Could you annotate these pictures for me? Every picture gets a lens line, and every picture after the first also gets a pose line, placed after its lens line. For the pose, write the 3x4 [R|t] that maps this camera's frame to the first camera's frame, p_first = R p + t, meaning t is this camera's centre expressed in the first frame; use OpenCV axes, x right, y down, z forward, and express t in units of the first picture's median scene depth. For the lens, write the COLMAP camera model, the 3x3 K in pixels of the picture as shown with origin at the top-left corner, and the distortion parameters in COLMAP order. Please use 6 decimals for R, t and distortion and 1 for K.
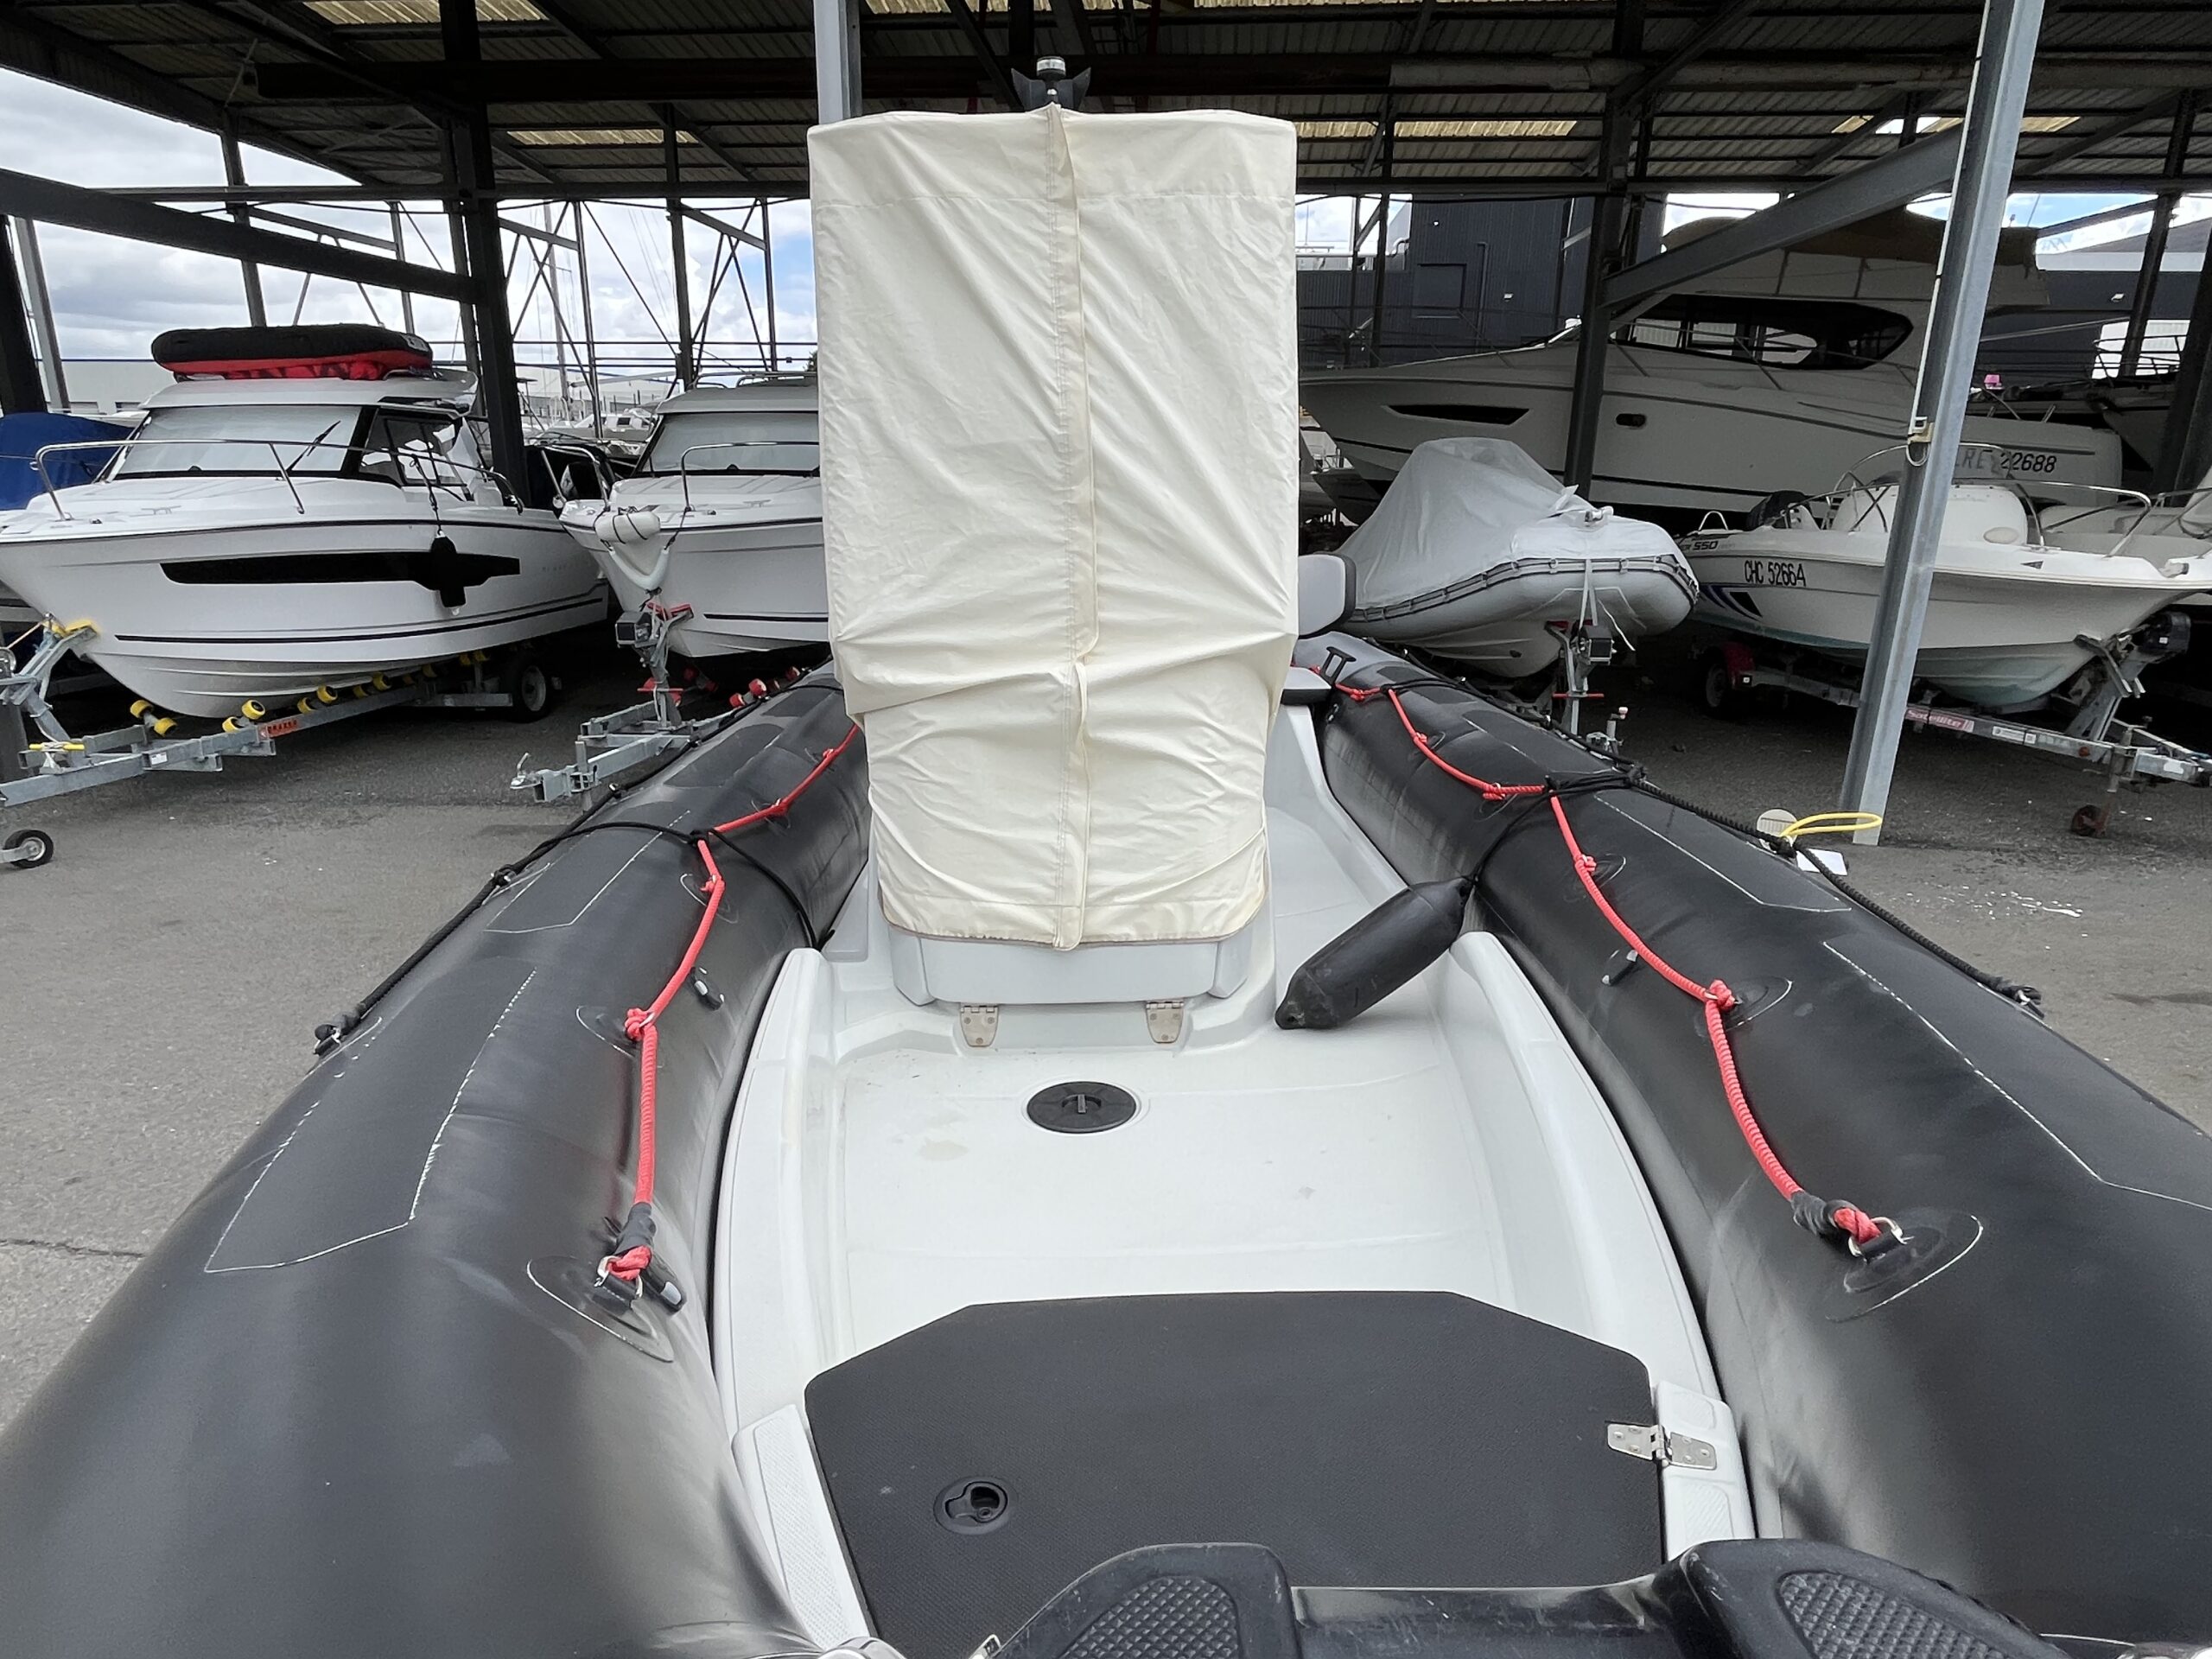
lens RADIAL K [[1213.9, 0, 1103.2], [0, 1213.9, 832.5], [0, 0, 1]] dist [-0.001877, -0.002457]
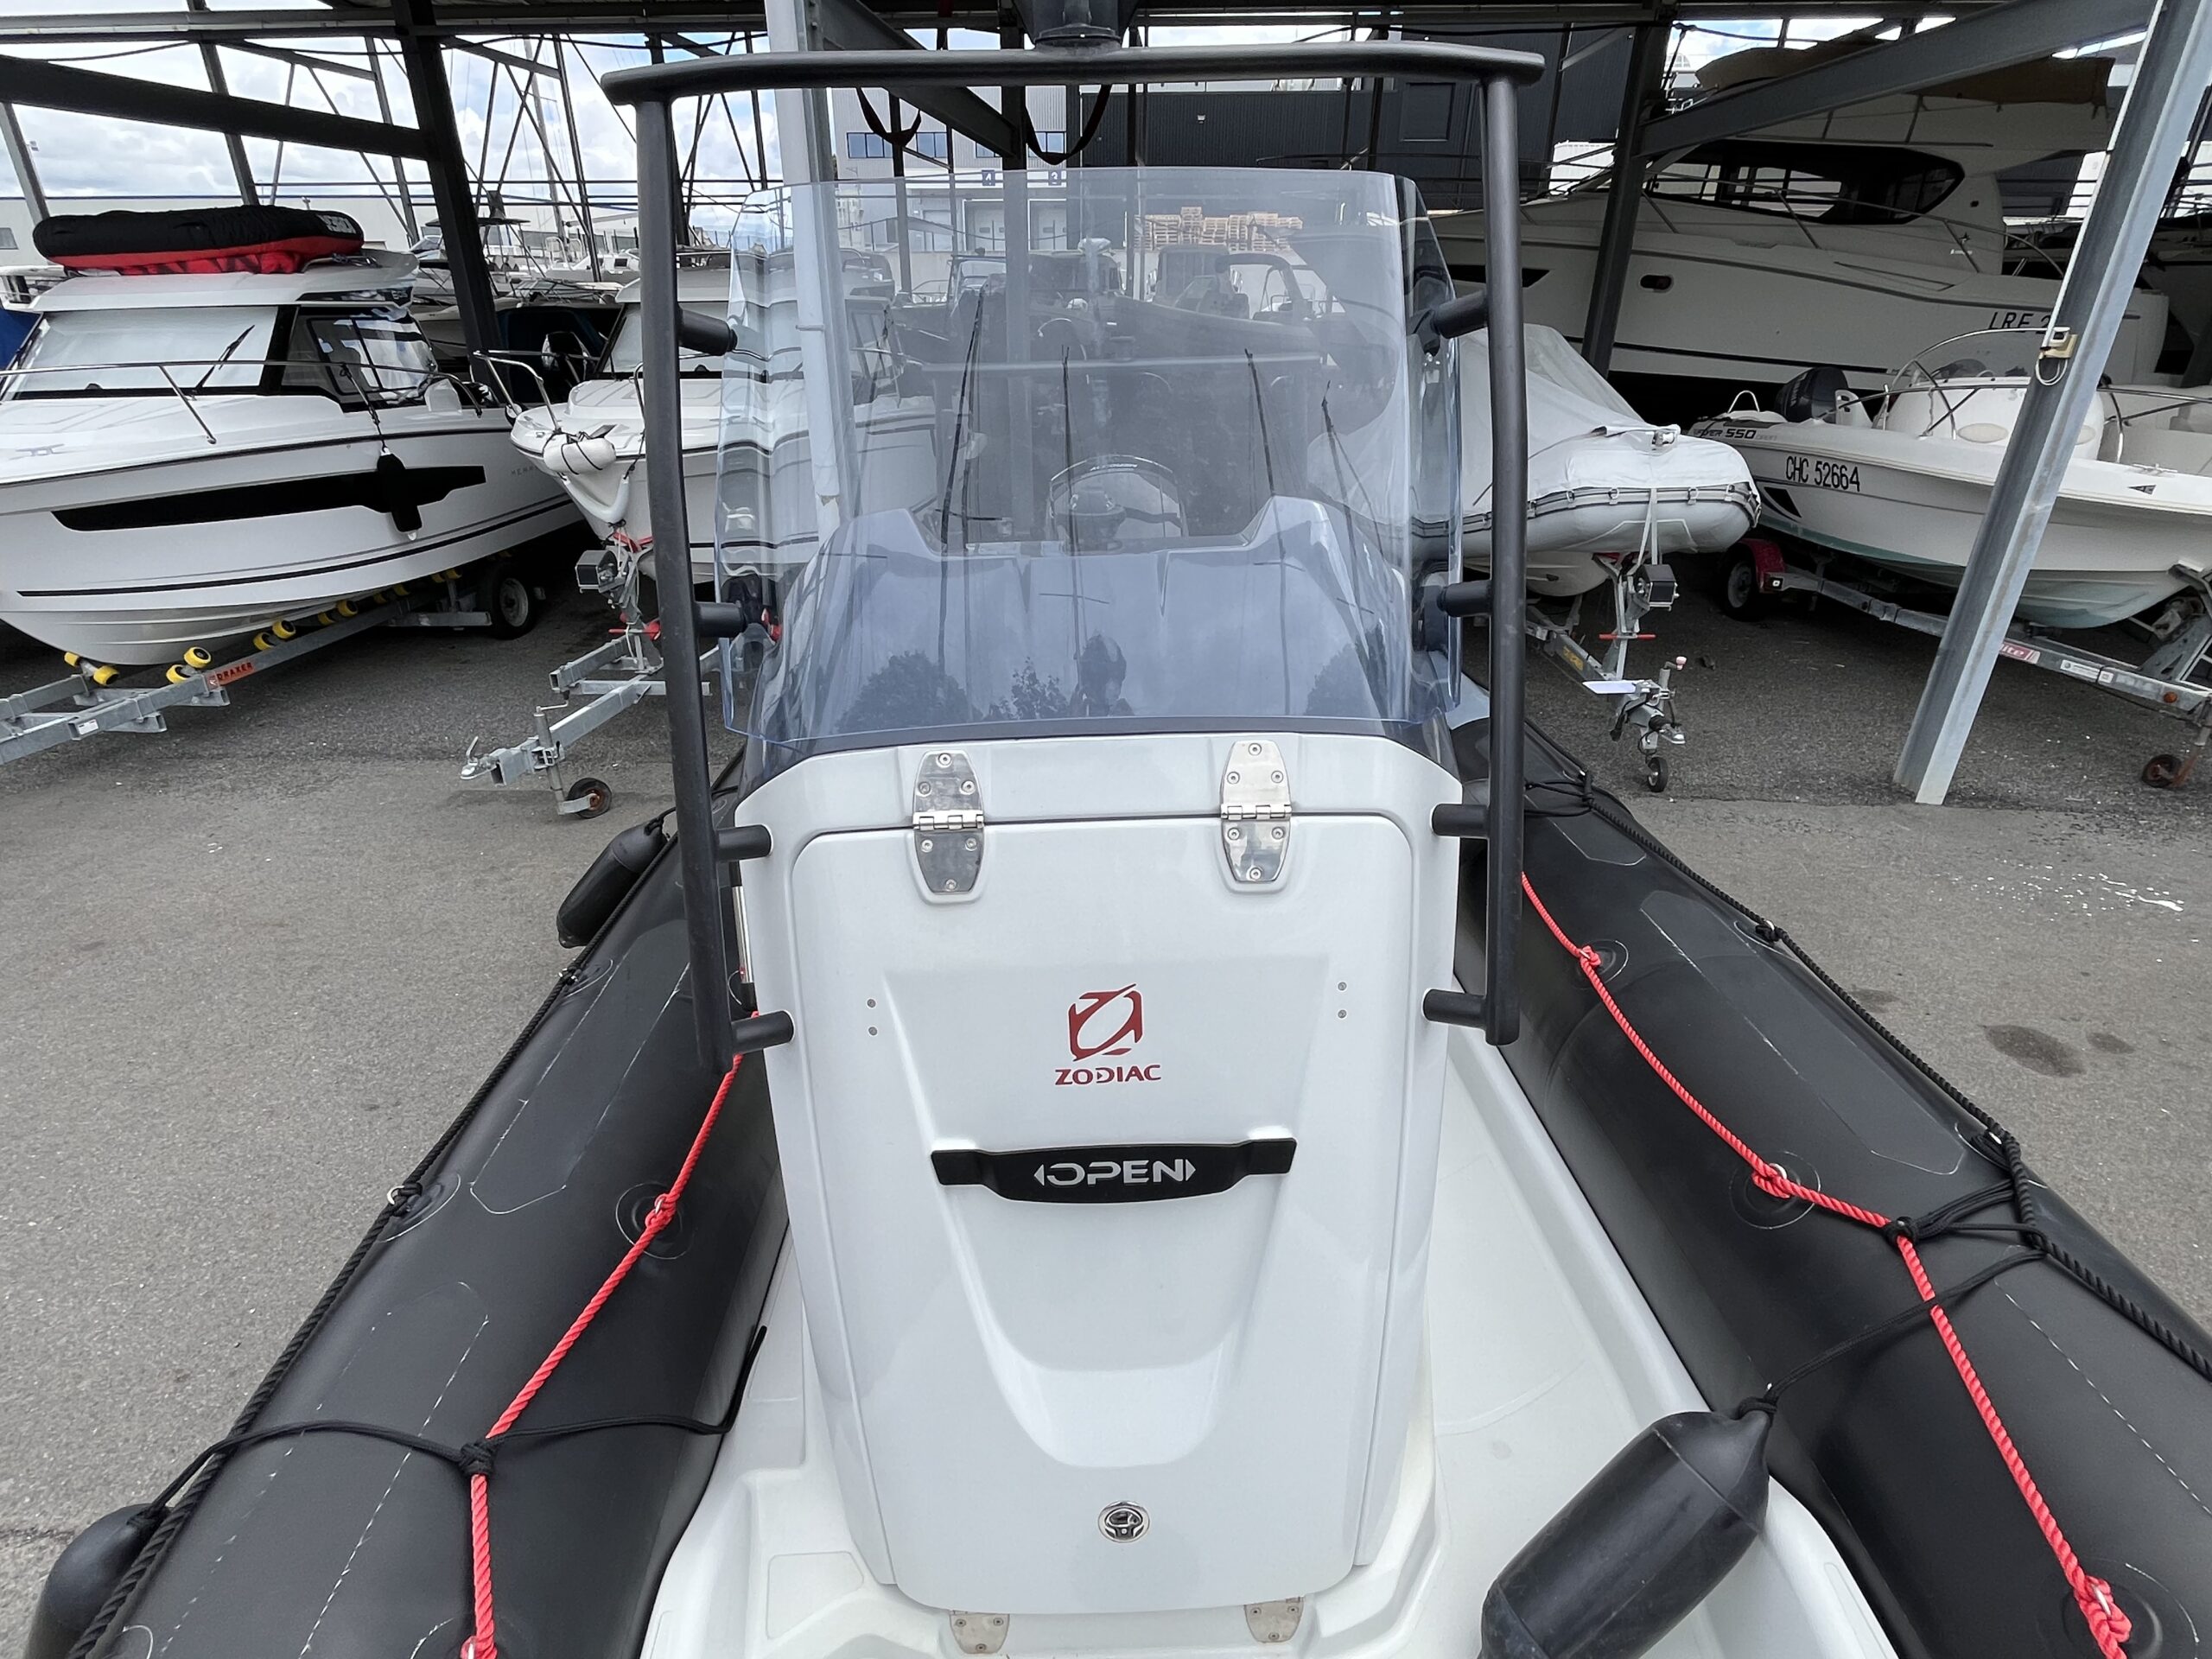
lens RADIAL K [[1098.4, 0, 1102.4], [0, 1098.4, 827.7], [0, 0, 1]] dist [-0.002651, -0.000545]
pose [[0.999953, -0.009303, 0.002861, -0.010116], [0.008736, 0.987468, 0.157580, -0.094209], [-0.004291, -0.157547, 0.987502, 0.139717]]
